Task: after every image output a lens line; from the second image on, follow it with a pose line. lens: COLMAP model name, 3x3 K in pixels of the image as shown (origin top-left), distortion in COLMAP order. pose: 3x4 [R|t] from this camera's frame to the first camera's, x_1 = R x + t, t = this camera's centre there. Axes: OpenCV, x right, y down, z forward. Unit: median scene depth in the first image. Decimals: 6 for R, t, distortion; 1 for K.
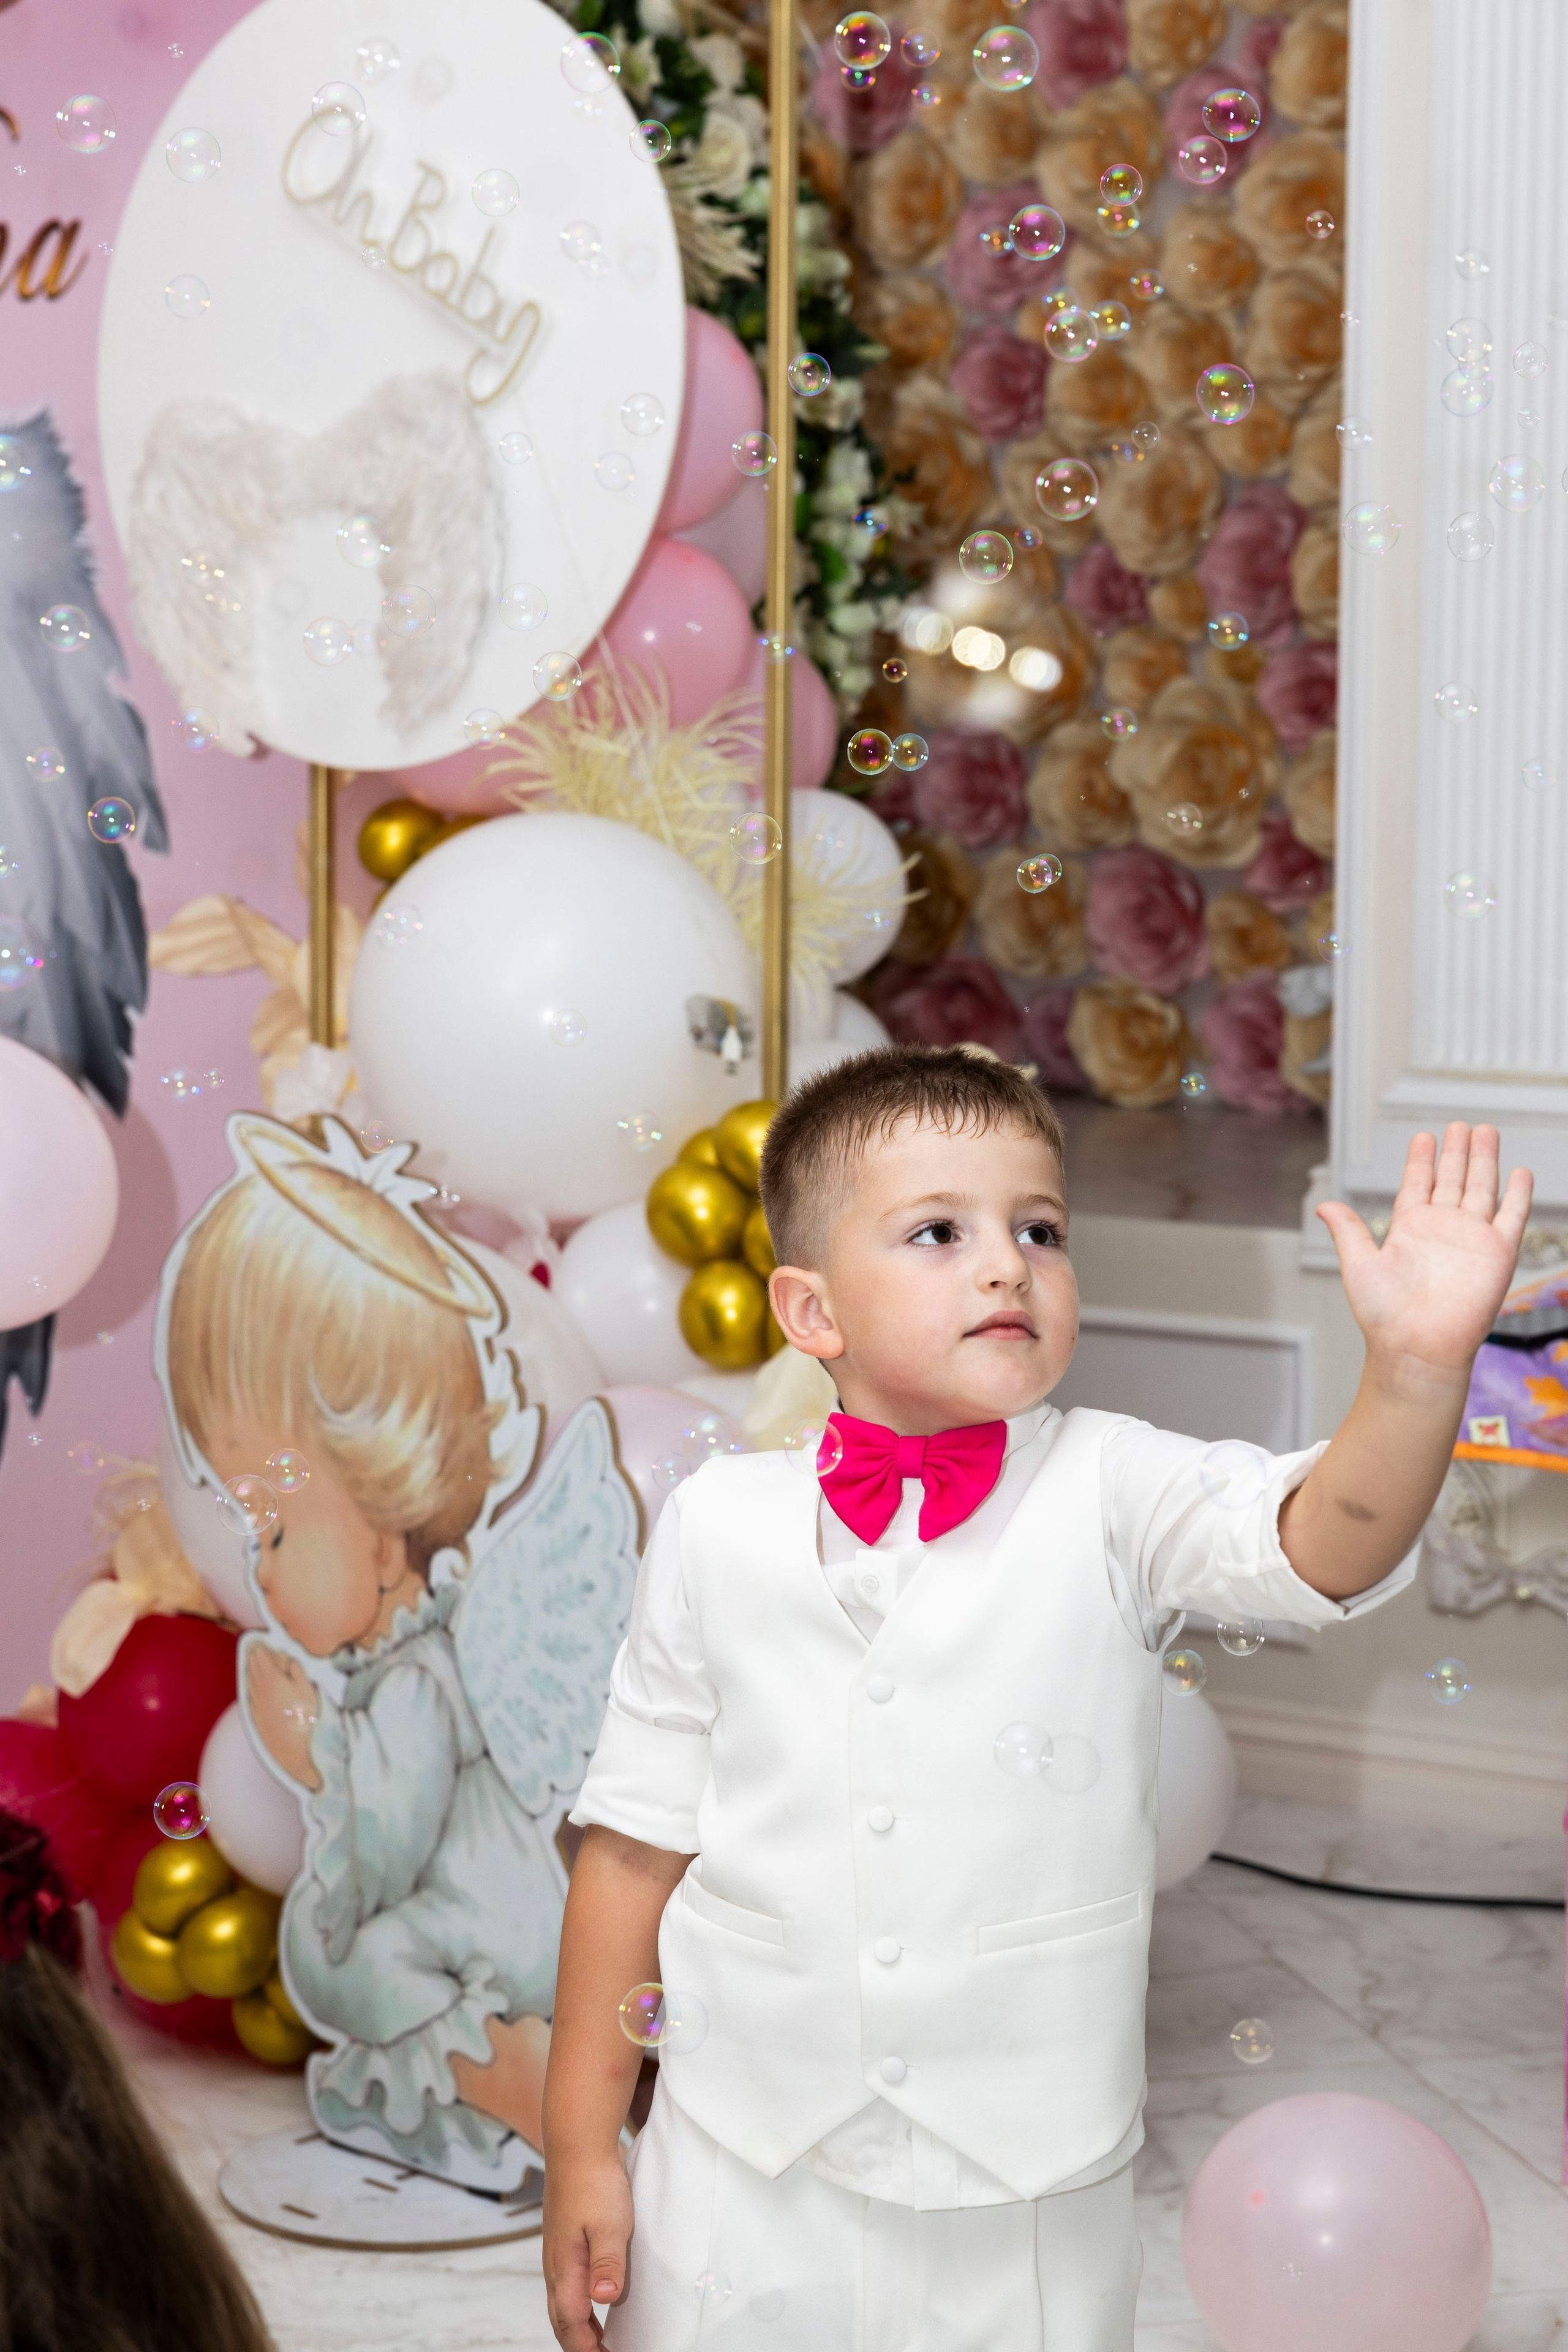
lens RADIAL K [[4740.7, 0, 782.3], [0, 4740.7, 1189.3], [0, 0, 1]] dist [0.072198, 0.000000]
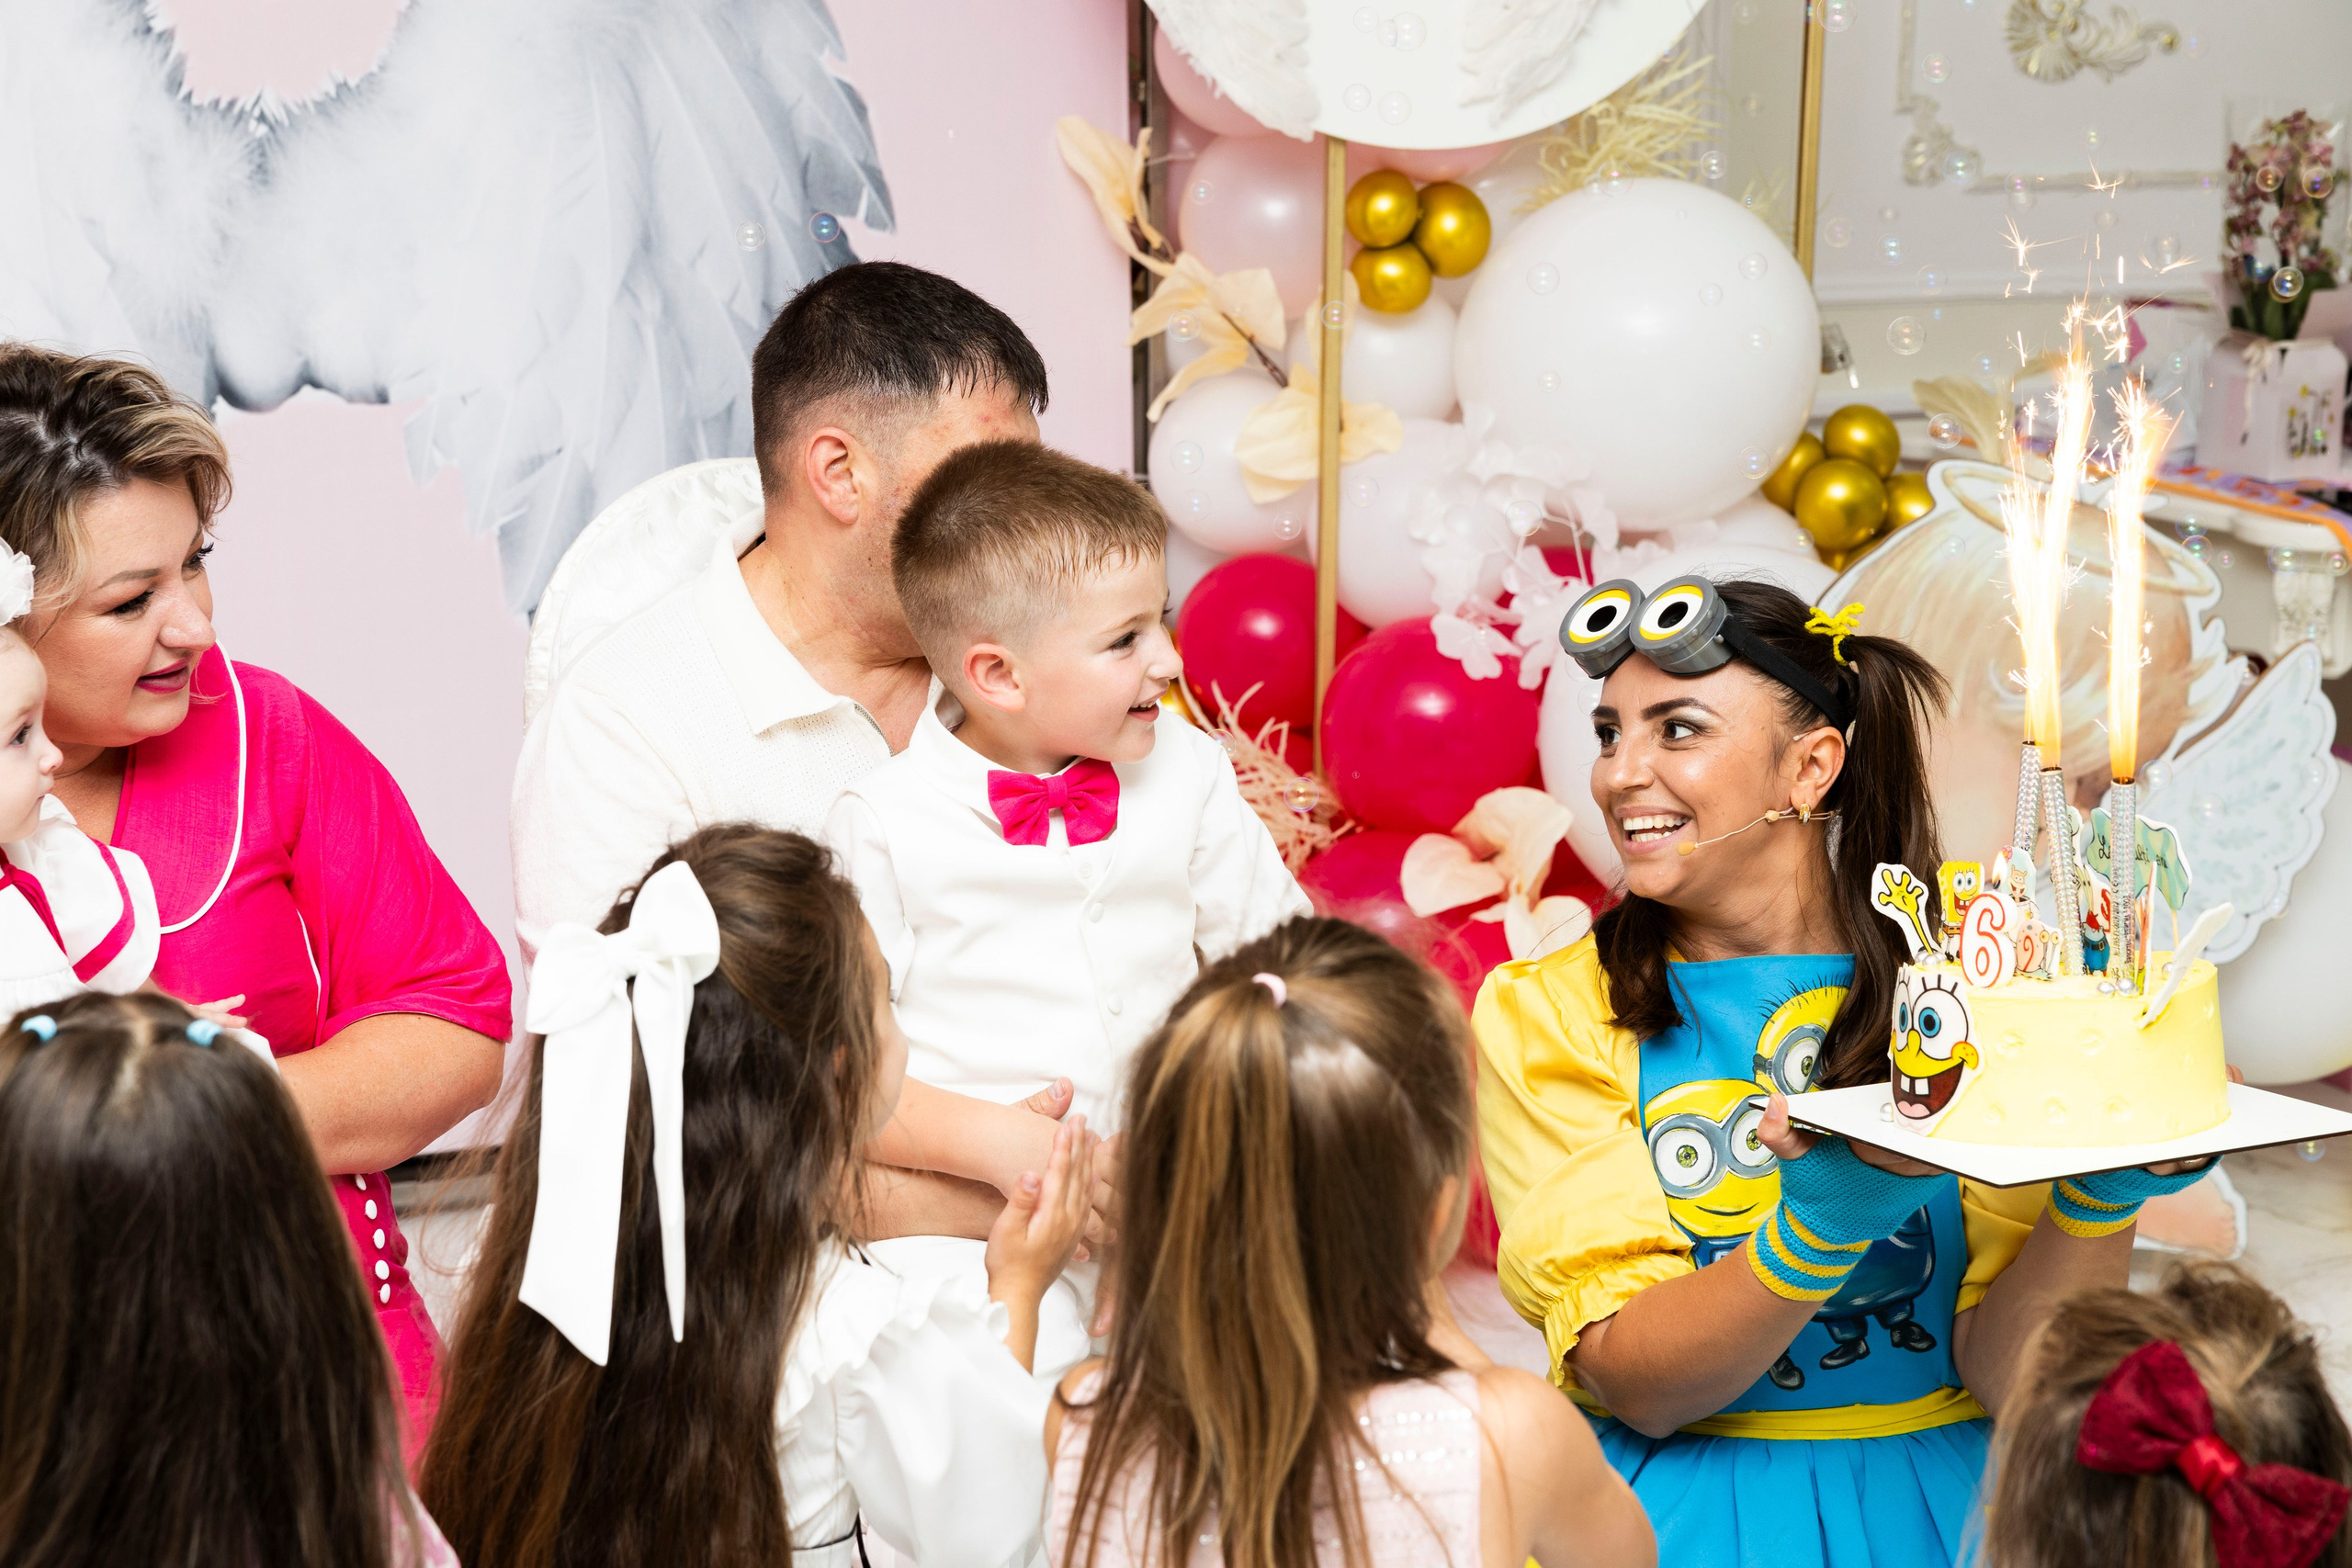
lens RADIAL K [[4740.3, 0, 1177.0], [0, 4740.3, 782.9], [0, 0, 1]] dist [0.072198, 0.000000]
pose [[0.559260, -0.166951, 0.812007, -1.227281], [0.080039, 0.985809, 0.147559, -0.129947], [-0.825119, -0.017532, 0.564686, 0.489744]]
